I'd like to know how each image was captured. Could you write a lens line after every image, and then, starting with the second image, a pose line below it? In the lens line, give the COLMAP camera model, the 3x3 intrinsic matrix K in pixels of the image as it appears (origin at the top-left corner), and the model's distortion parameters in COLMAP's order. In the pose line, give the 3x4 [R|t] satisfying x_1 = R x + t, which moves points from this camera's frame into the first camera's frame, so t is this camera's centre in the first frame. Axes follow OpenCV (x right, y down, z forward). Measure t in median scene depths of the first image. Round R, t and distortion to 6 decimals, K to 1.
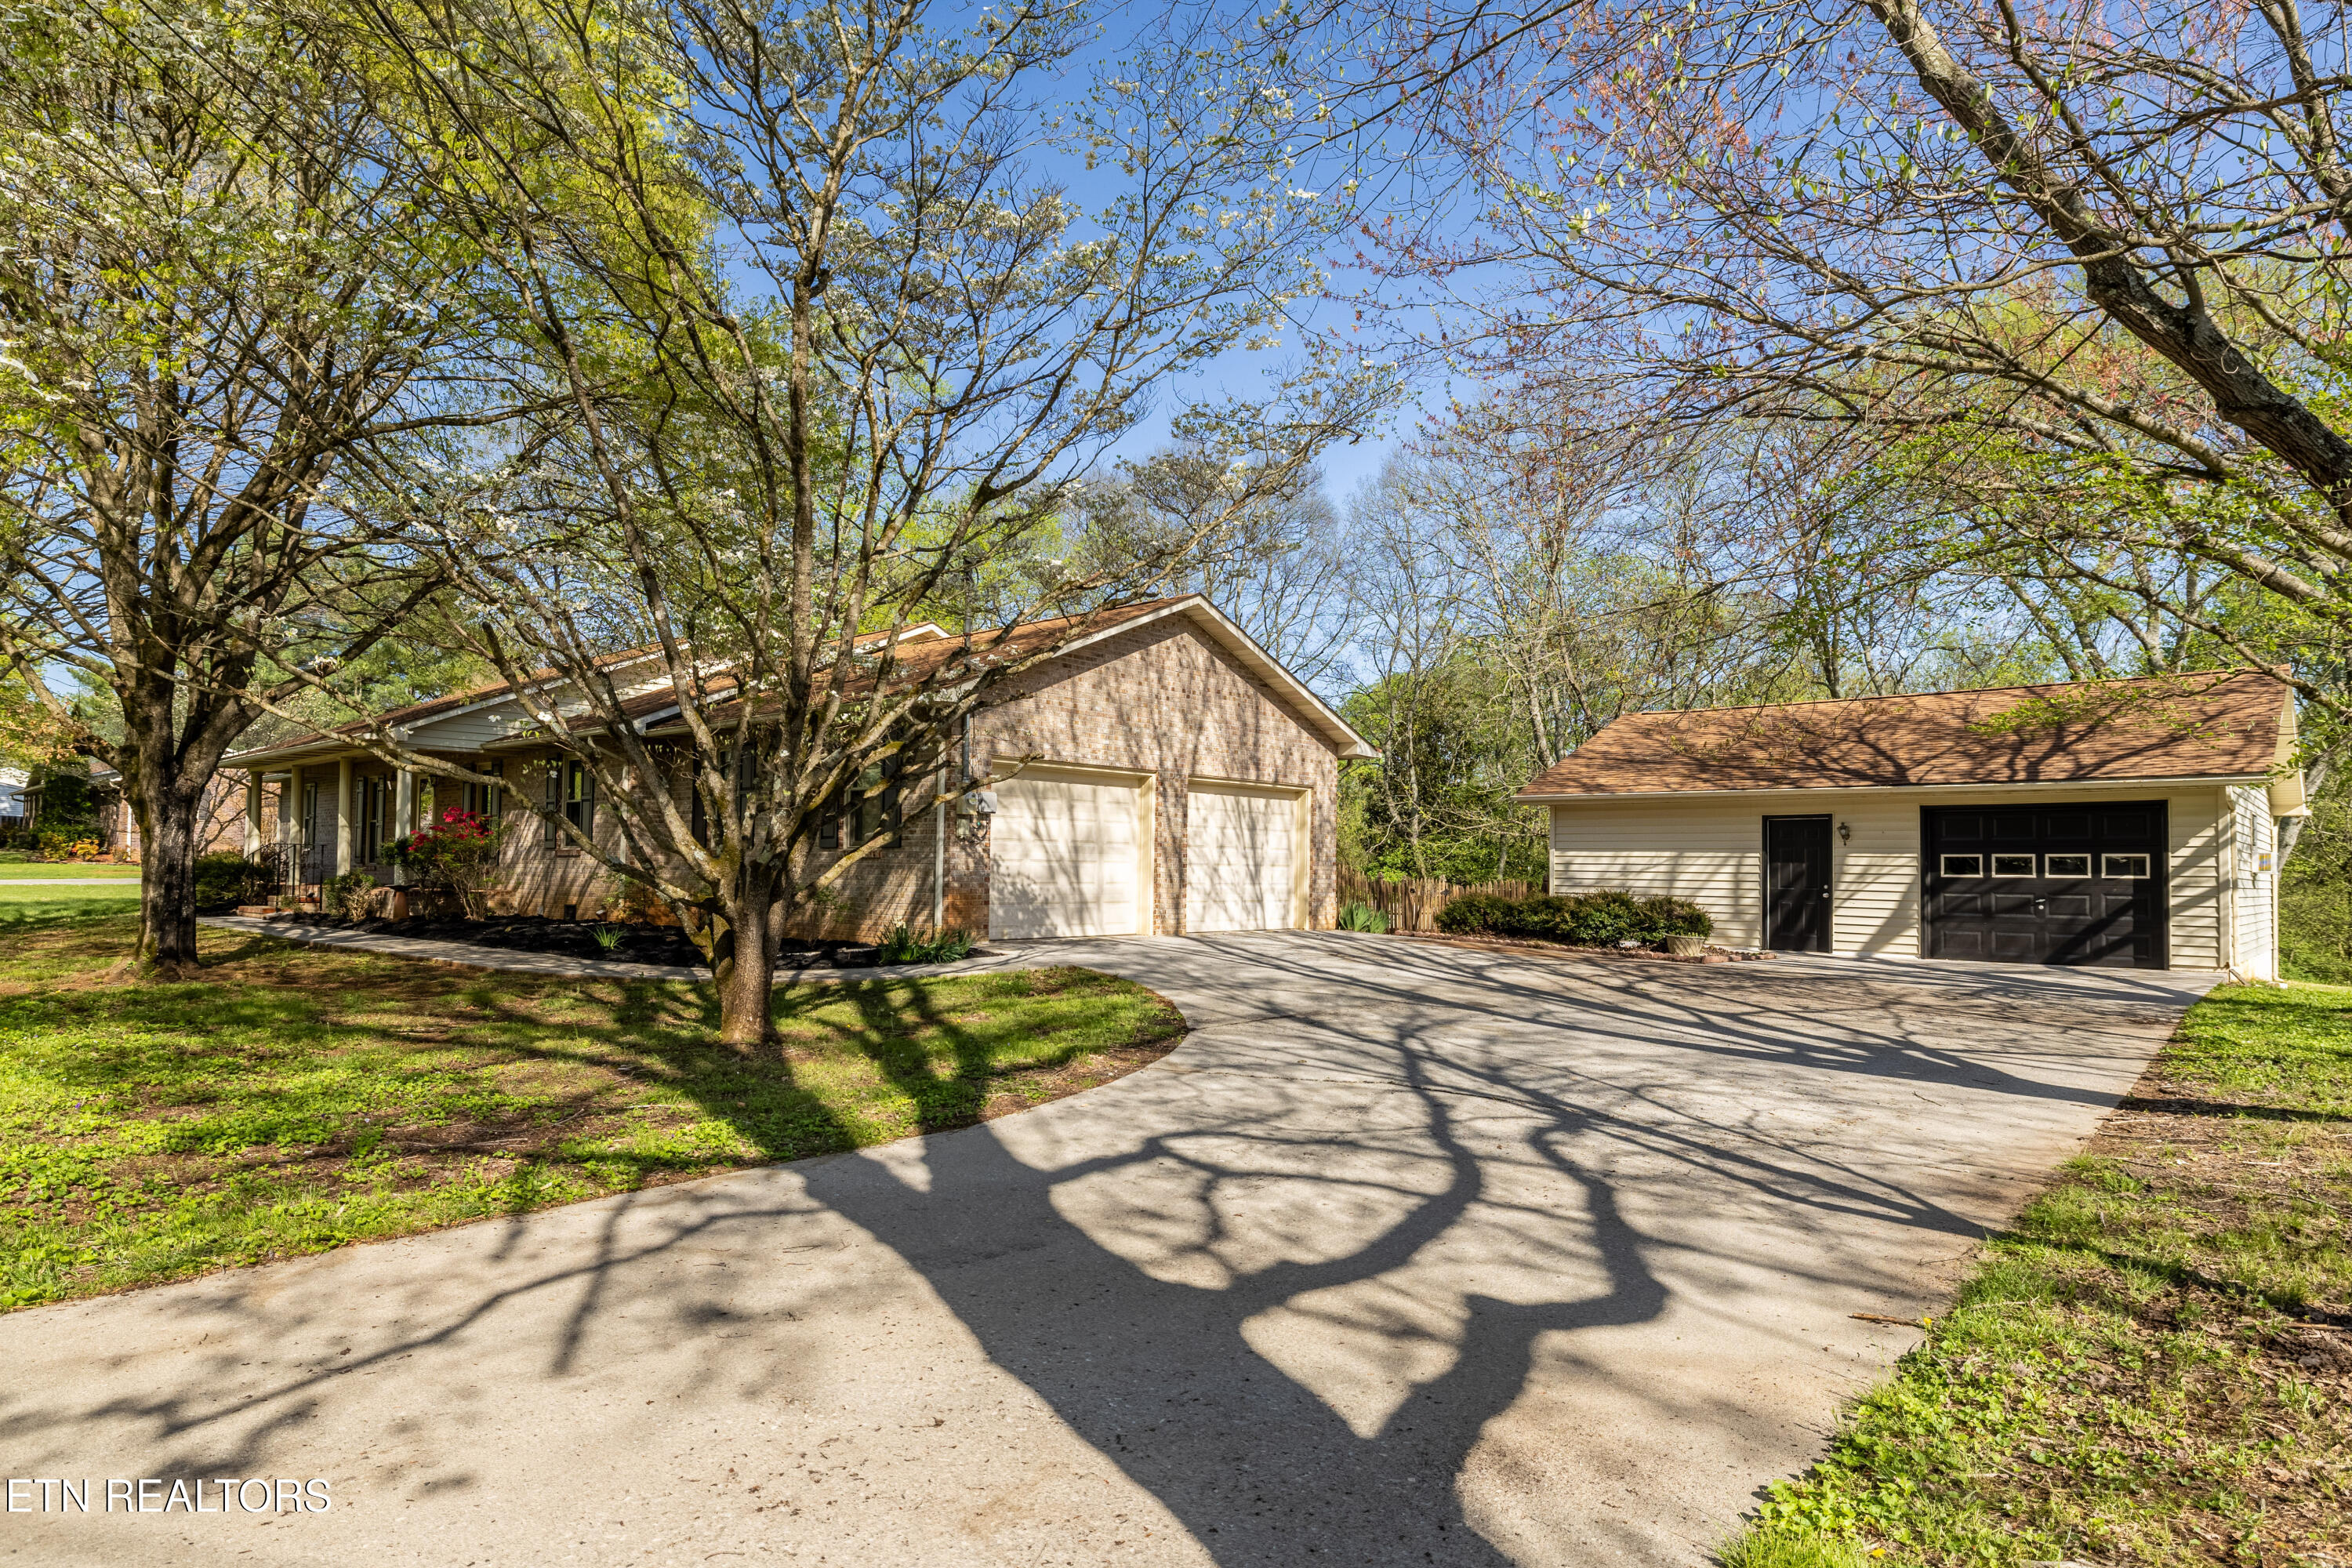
lens RADIAL K [[1262.1, 0, 1173.8], [0, 1262.1, 780.9], [0, 0, 1]] dist [-0.004202, 0.002456]
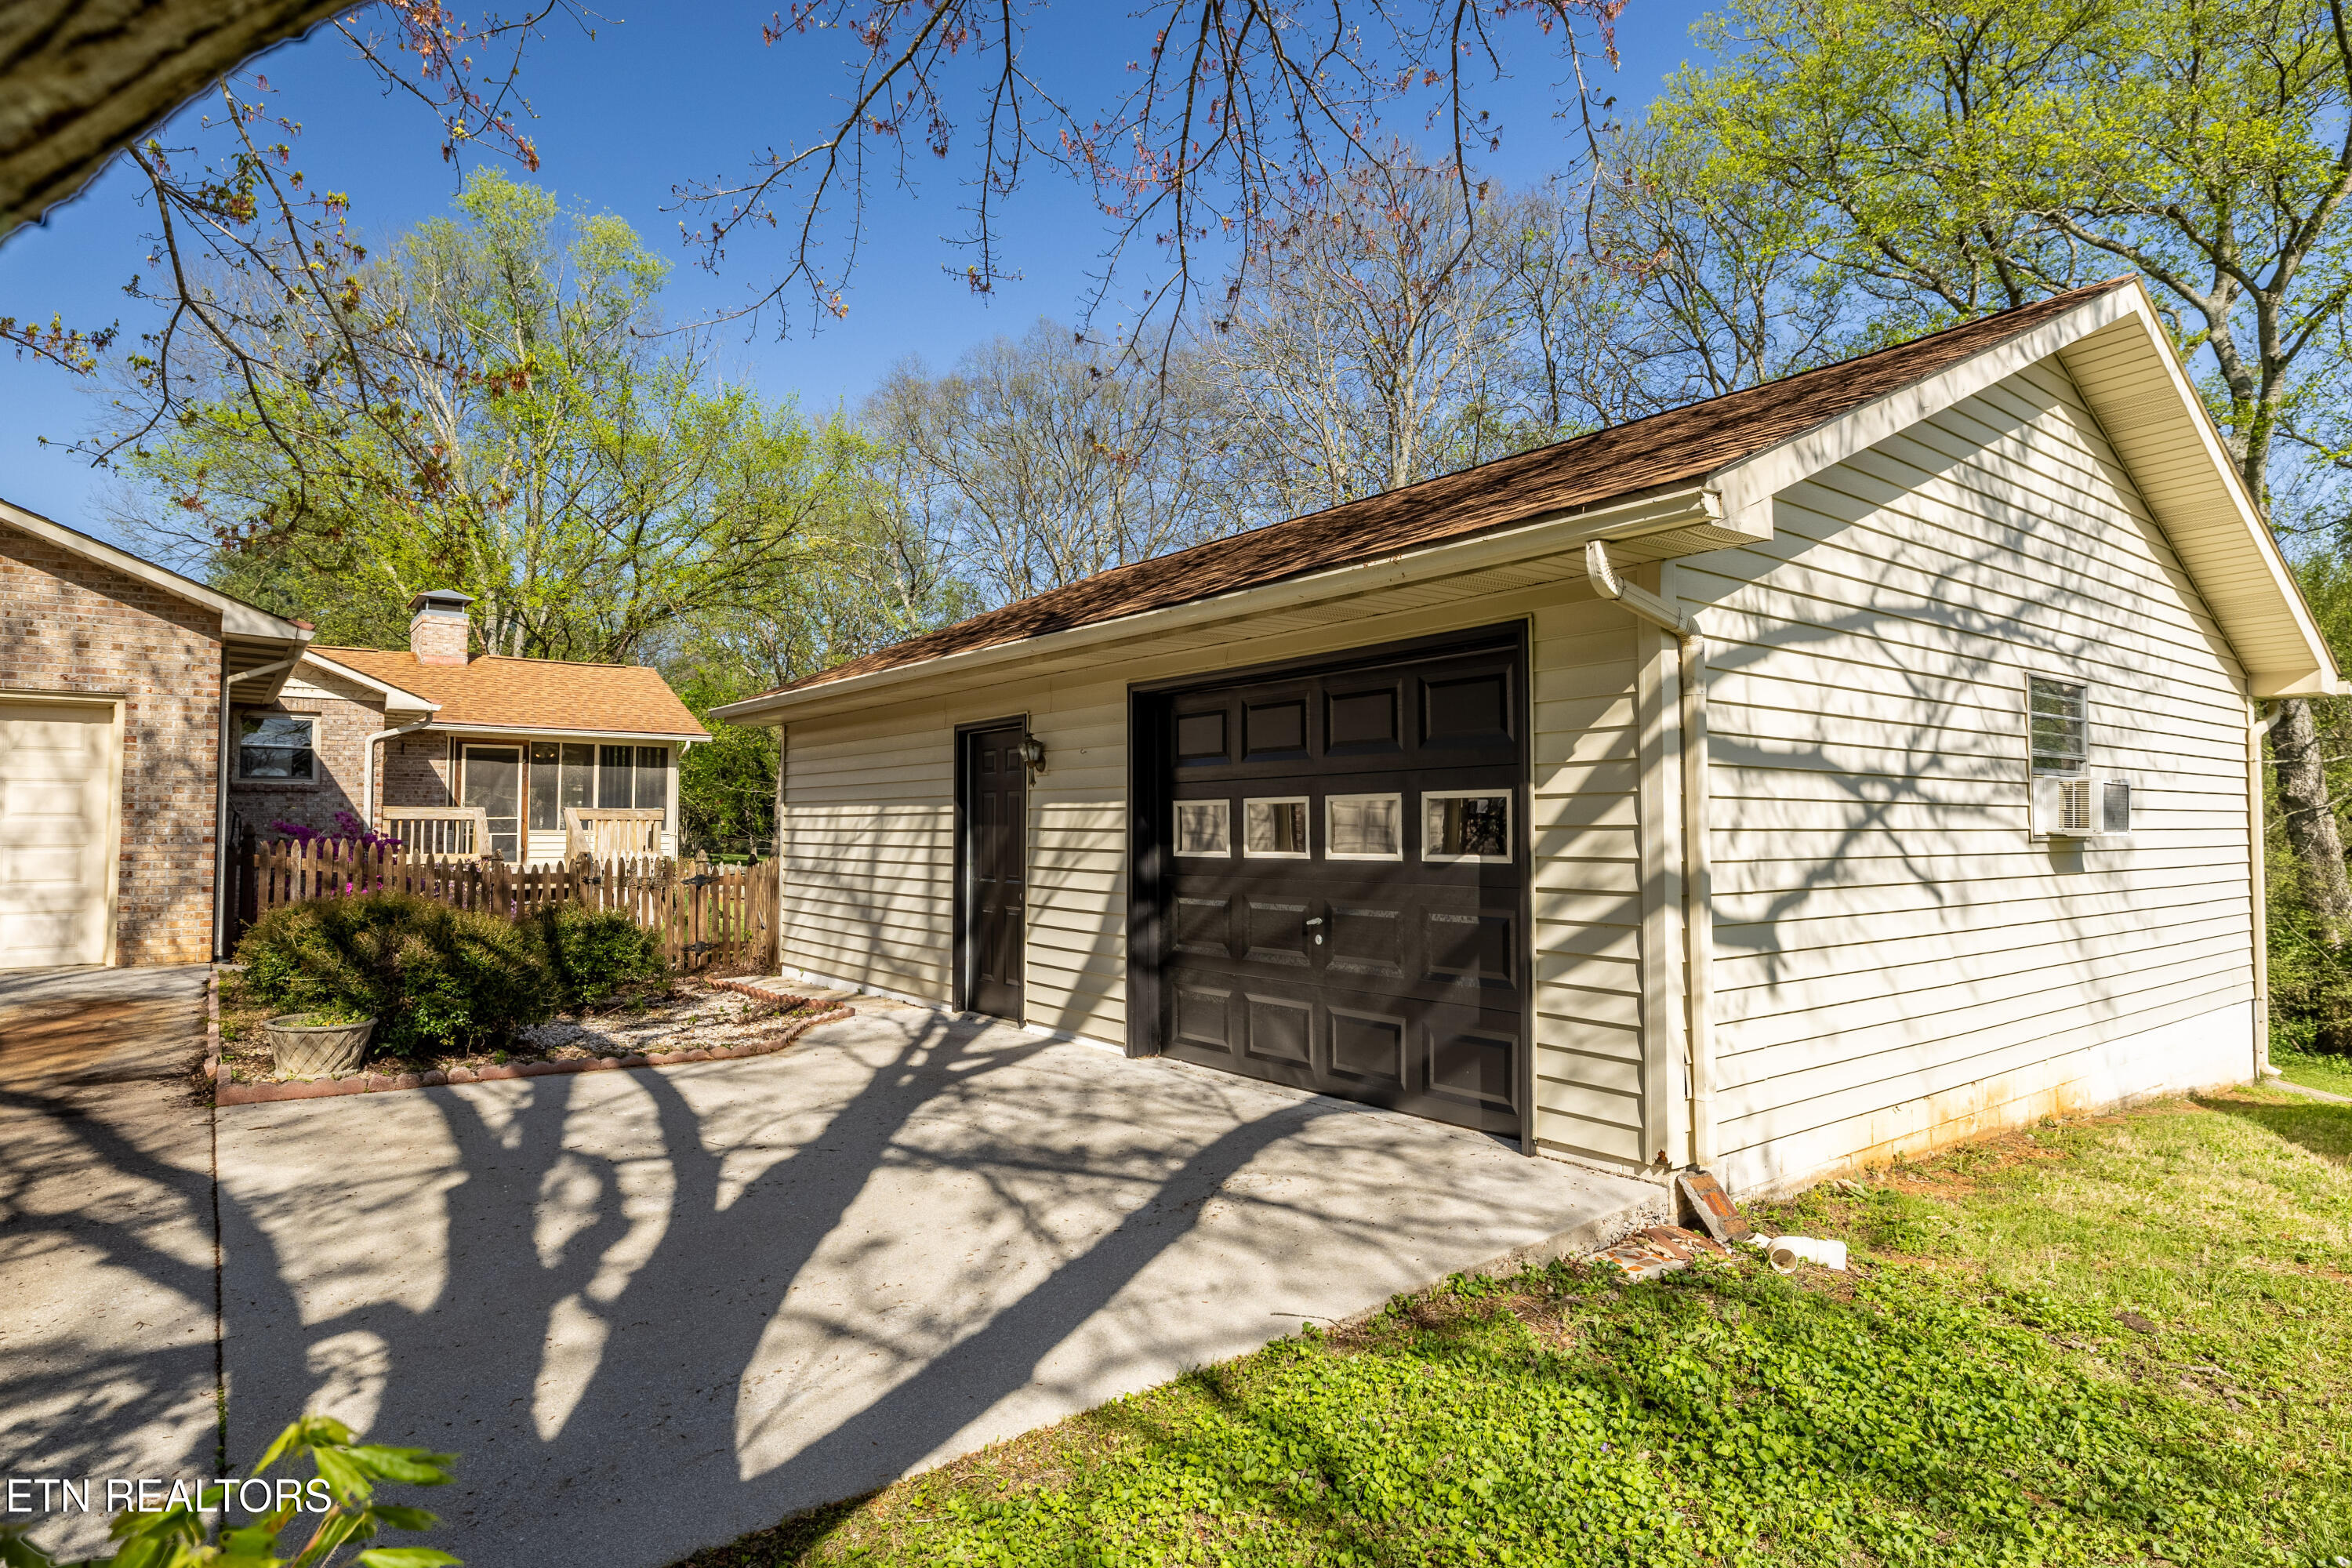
lens RADIAL K [[1229.6, 0, 1174.2], [0, 1229.6, 787.5], [0, 0, 1]] dist [0.003275, 0.000054]
pose [[0.990296, -0.025917, -0.136539, 0.674787], [0.031879, 0.998623, 0.041663, 0.038300], [0.135271, -0.045612, 0.989758, 0.620311]]
